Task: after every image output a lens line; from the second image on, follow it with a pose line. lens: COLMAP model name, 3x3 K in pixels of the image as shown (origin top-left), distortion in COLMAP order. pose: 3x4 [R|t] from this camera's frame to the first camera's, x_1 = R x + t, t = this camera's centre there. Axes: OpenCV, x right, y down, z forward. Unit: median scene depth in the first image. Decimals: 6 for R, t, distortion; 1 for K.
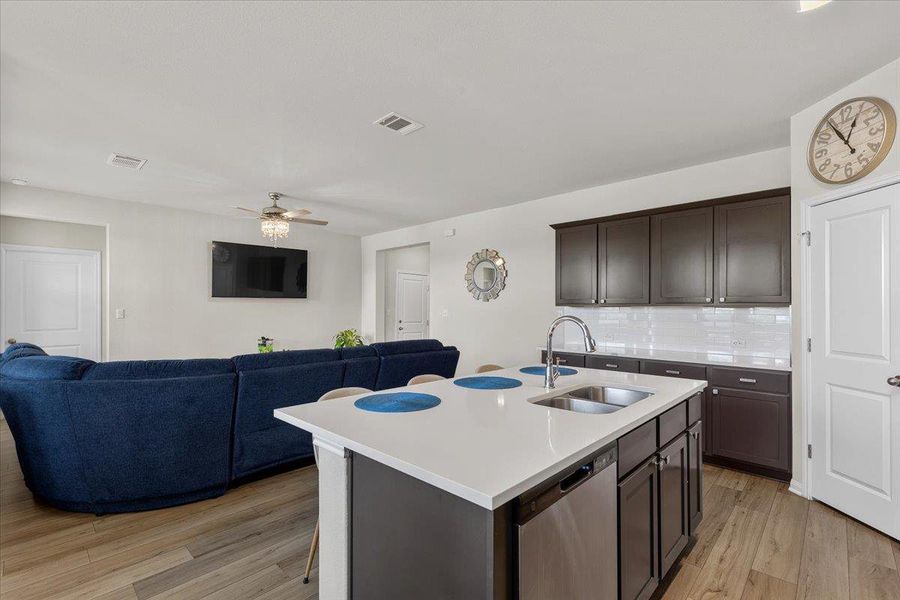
lens RADIAL K [[400.2, 0, 450.3], [0, 400.2, 305.8], [0, 0, 1]] dist [0.001656, 0.000156]
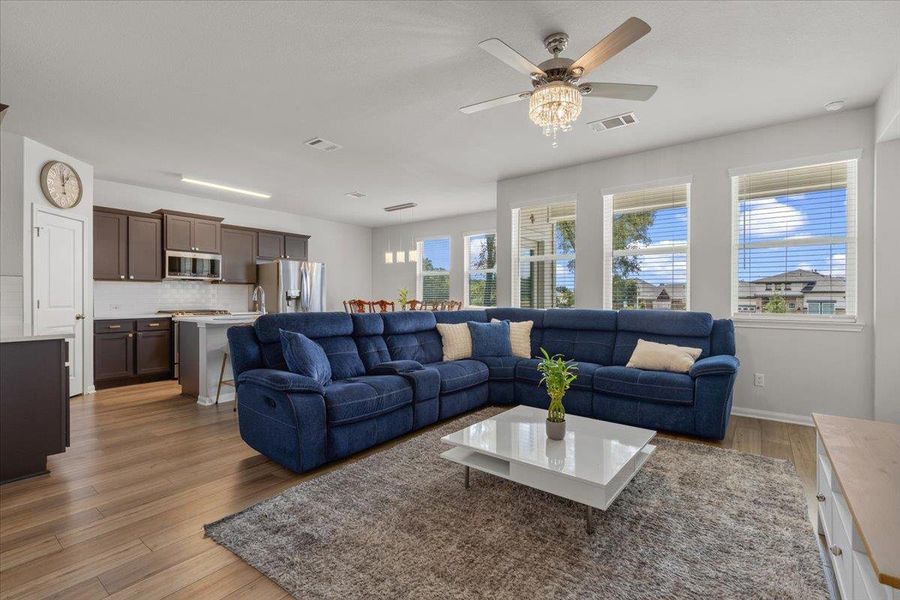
lens RADIAL K [[400.2, 0, 450.3], [0, 400.2, 305.8], [0, 0, 1]] dist [0.001656, 0.000156]
pose [[-0.993711, 0.000526, -0.111975, -0.484130], [-0.000882, 0.999921, 0.012528, 0.091668], [0.111973, 0.012548, -0.993632, 2.906565]]
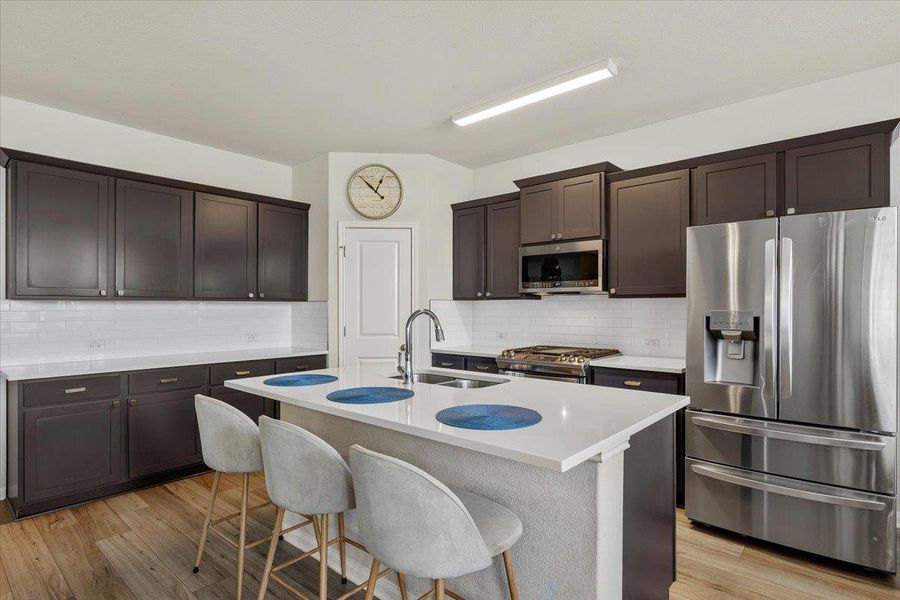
lens RADIAL K [[475.2, 0, 447.2], [0, 475.2, 303.6], [0, 0, 1]] dist [0.002745, 0.000494]
pose [[-0.035377, 0.006451, 0.999353, -0.764804], [-0.007351, 0.999950, -0.006715, 0.014557], [-0.999347, -0.007584, -0.035328, 0.791705]]
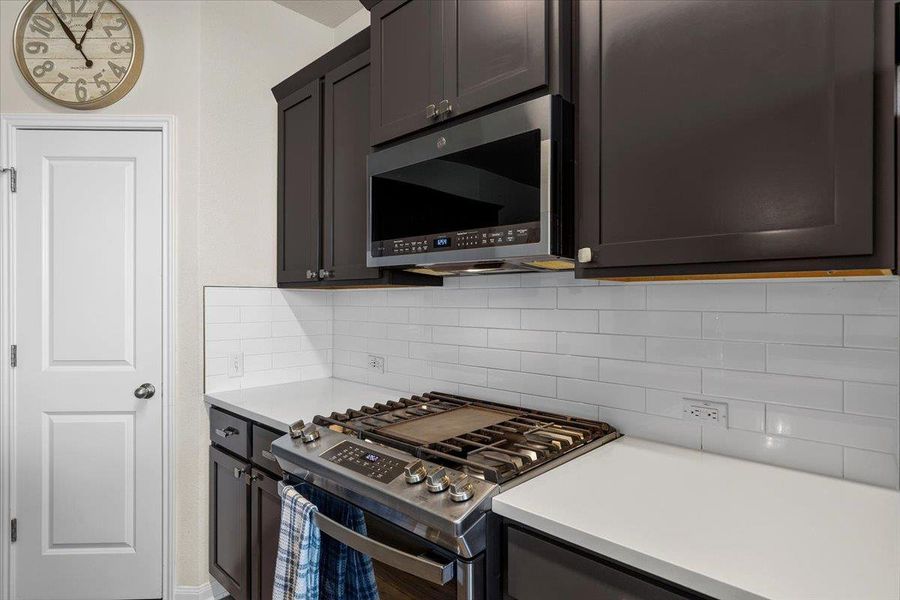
lens RADIAL K [[483.5, 0, 450.1], [0, 483.5, 298.5], [0, 0, 1]] dist [0.002673, 0.000999]
pose [[-0.005283, -0.002364, 0.999983, 0.173523], [-0.008059, 0.999965, 0.002321, 0.004648], [-0.999954, -0.008046, -0.005301, 0.379417]]
